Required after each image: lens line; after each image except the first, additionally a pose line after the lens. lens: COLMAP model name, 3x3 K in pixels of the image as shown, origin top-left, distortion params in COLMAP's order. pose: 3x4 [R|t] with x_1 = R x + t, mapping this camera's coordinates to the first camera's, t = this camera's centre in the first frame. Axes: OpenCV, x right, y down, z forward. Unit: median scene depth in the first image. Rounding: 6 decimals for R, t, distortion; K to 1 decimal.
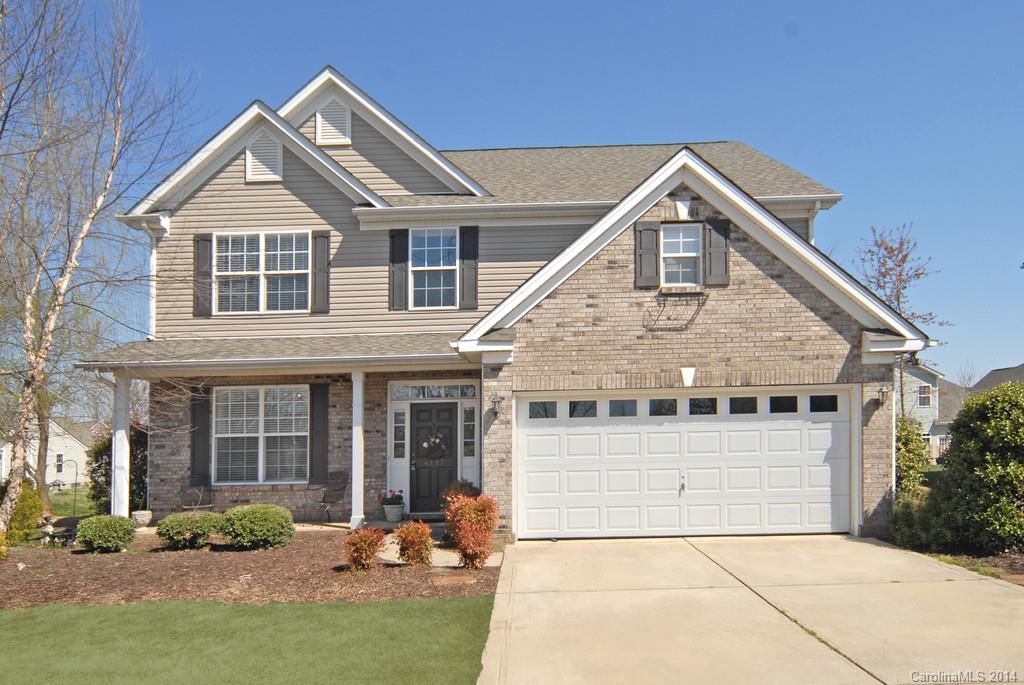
lens RADIAL K [[678.4, 0, 516.5], [0, 678.4, 365.8], [0, 0, 1]] dist [0.006493, 0.003005]
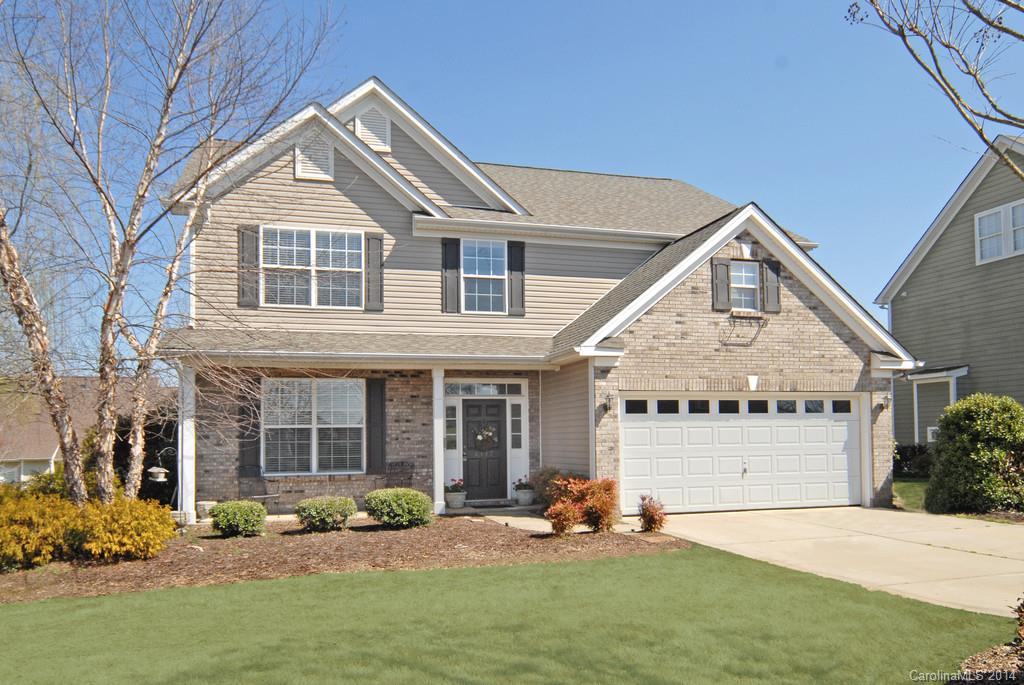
lens RADIAL K [[697.6, 0, 511.2], [0, 697.6, 343.1], [0, 0, 1]] dist [0.011299, -0.003436]
pose [[0.963654, 0.045434, 0.263260, -0.424695], [-0.036435, 0.998576, -0.038966, 0.007391], [-0.264655, 0.027957, 0.963938, -0.111601]]
